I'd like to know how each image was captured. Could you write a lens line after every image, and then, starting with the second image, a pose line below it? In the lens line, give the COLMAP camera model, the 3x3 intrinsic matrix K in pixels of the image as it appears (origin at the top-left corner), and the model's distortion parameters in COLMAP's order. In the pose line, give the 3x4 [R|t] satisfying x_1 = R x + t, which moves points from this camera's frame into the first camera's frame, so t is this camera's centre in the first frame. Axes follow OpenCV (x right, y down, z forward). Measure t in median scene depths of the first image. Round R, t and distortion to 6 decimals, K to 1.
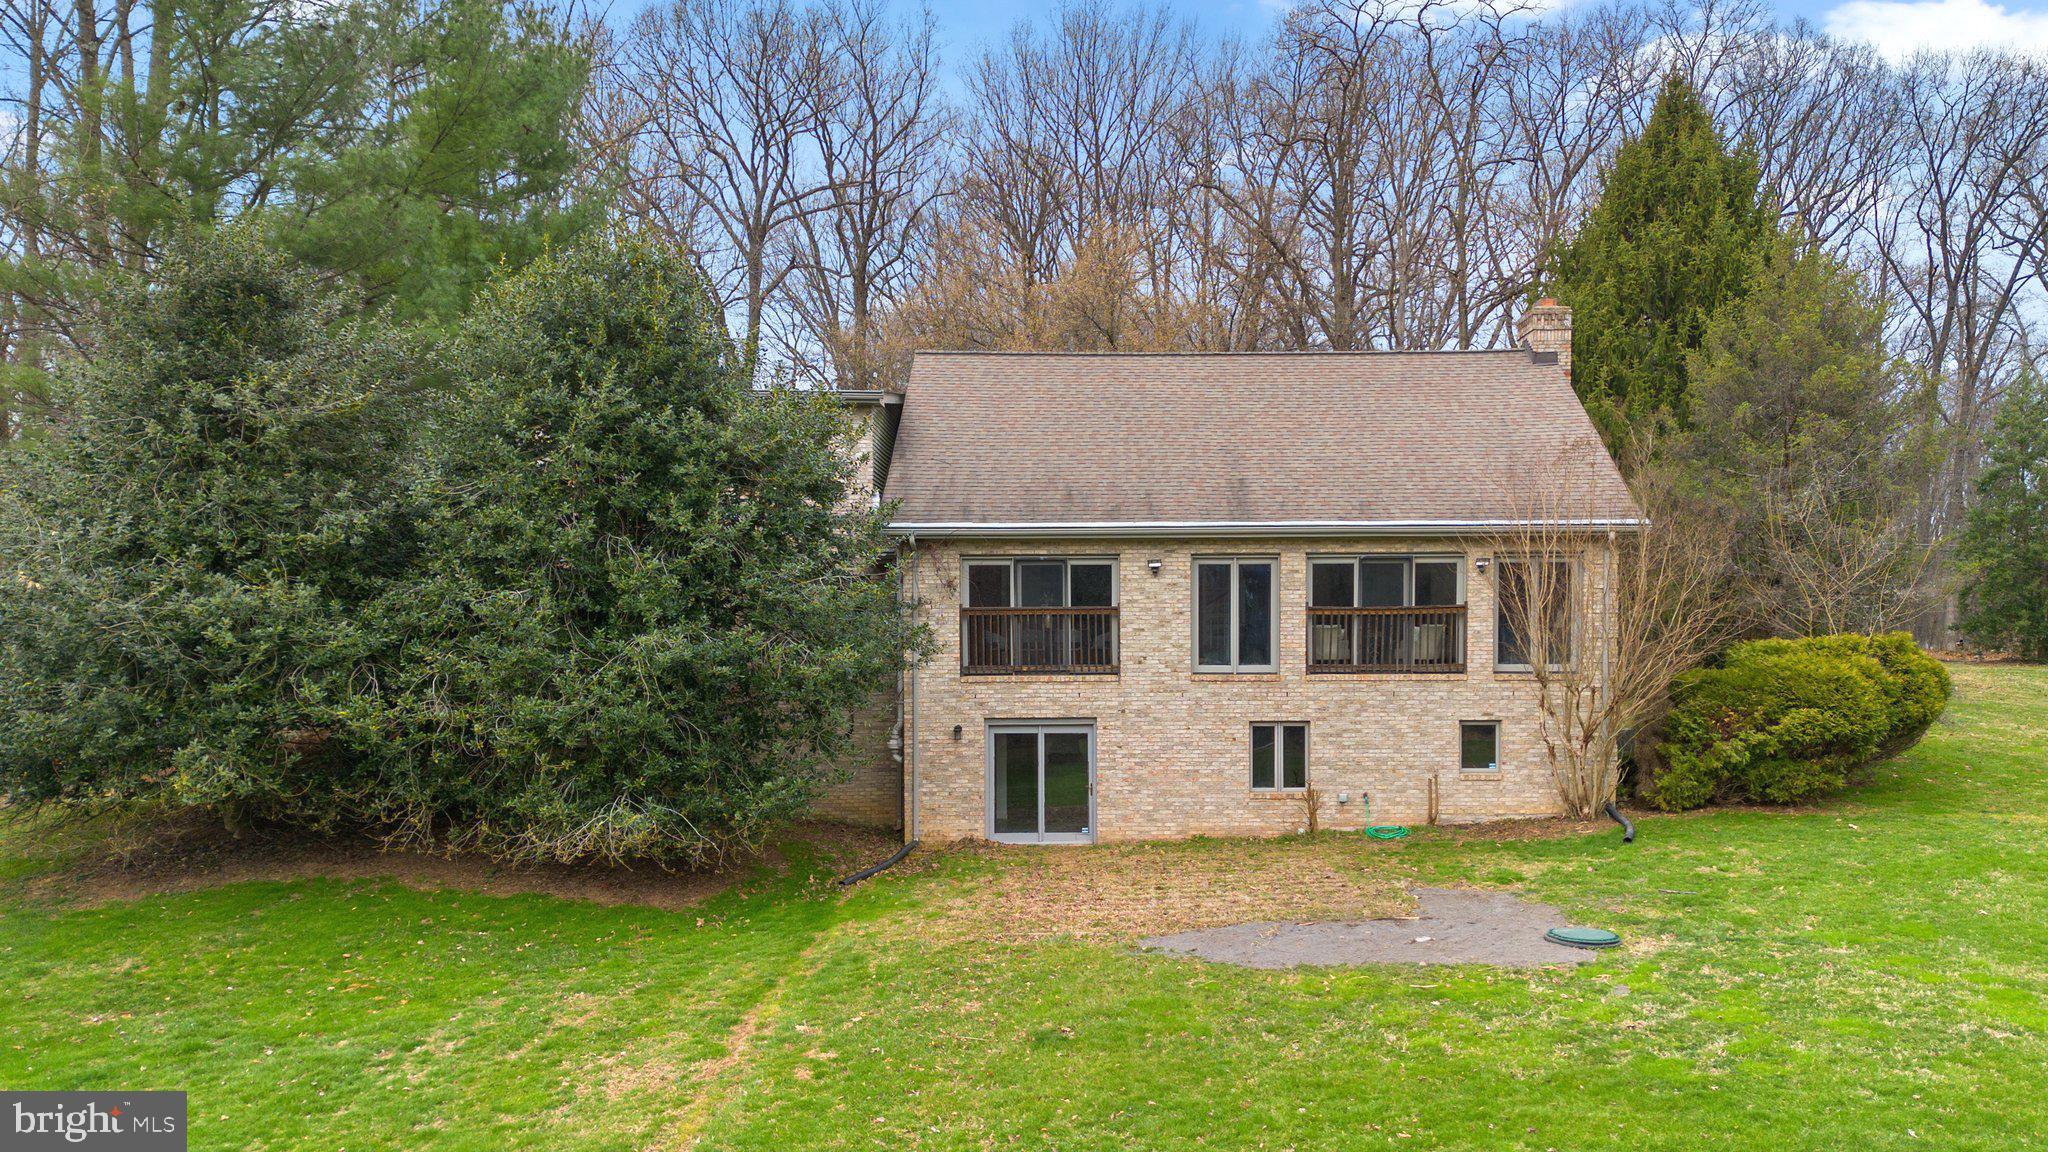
lens RADIAL K [[1412.4, 0, 1023.4], [0, 1412.4, 700.9], [0, 0, 1]] dist [0.074947, -0.086557]
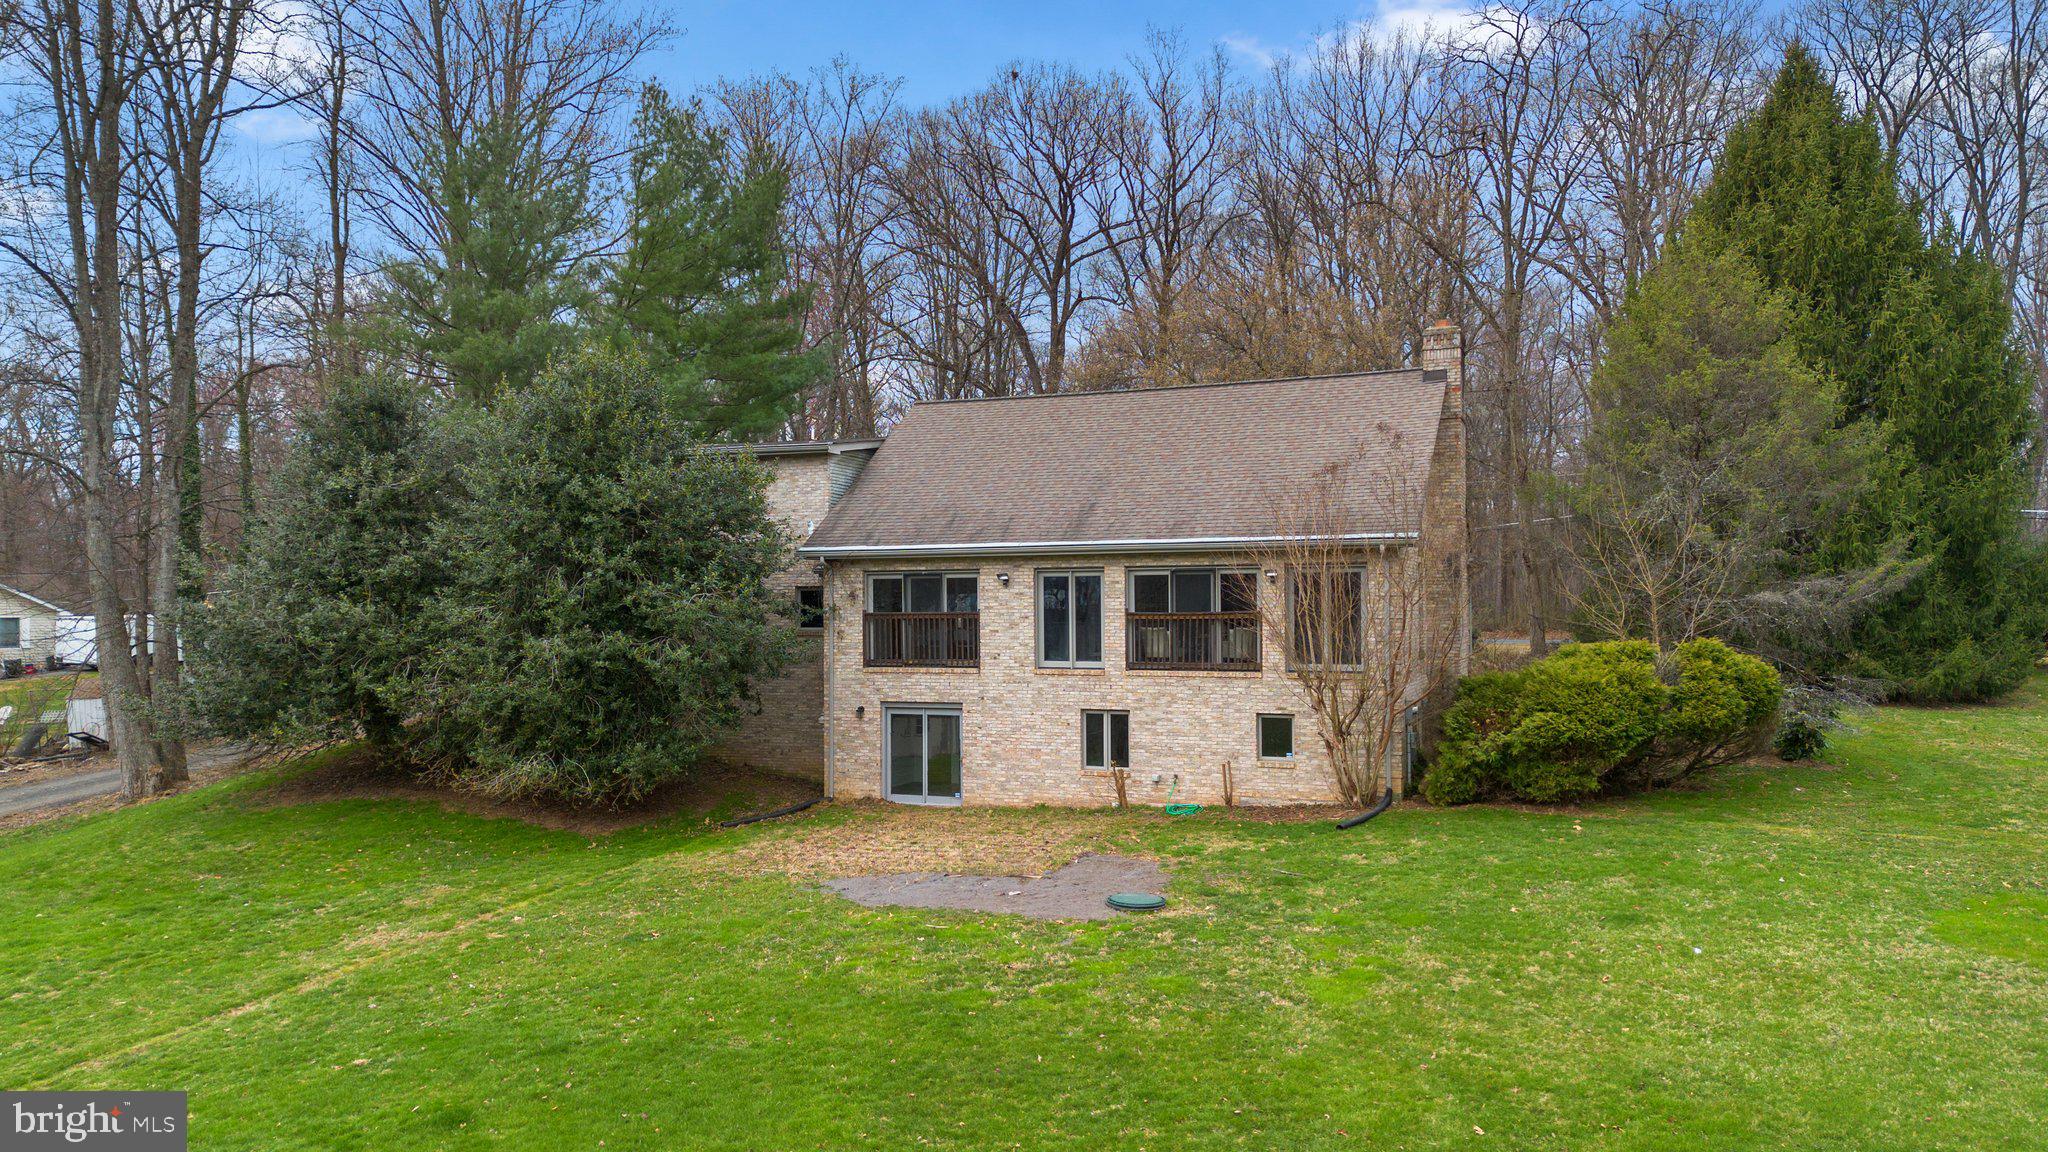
lens RADIAL K [[1364.8, 0, 1054.1], [0, 1364.8, 635.3], [0, 0, 1]] dist [0.079125, -0.109439]
pose [[0.927282, 0.007181, -0.374294, 0.565245], [-0.015812, 0.999675, -0.019995, -0.024194], [0.374029, 0.024459, 0.927094, -0.064620]]
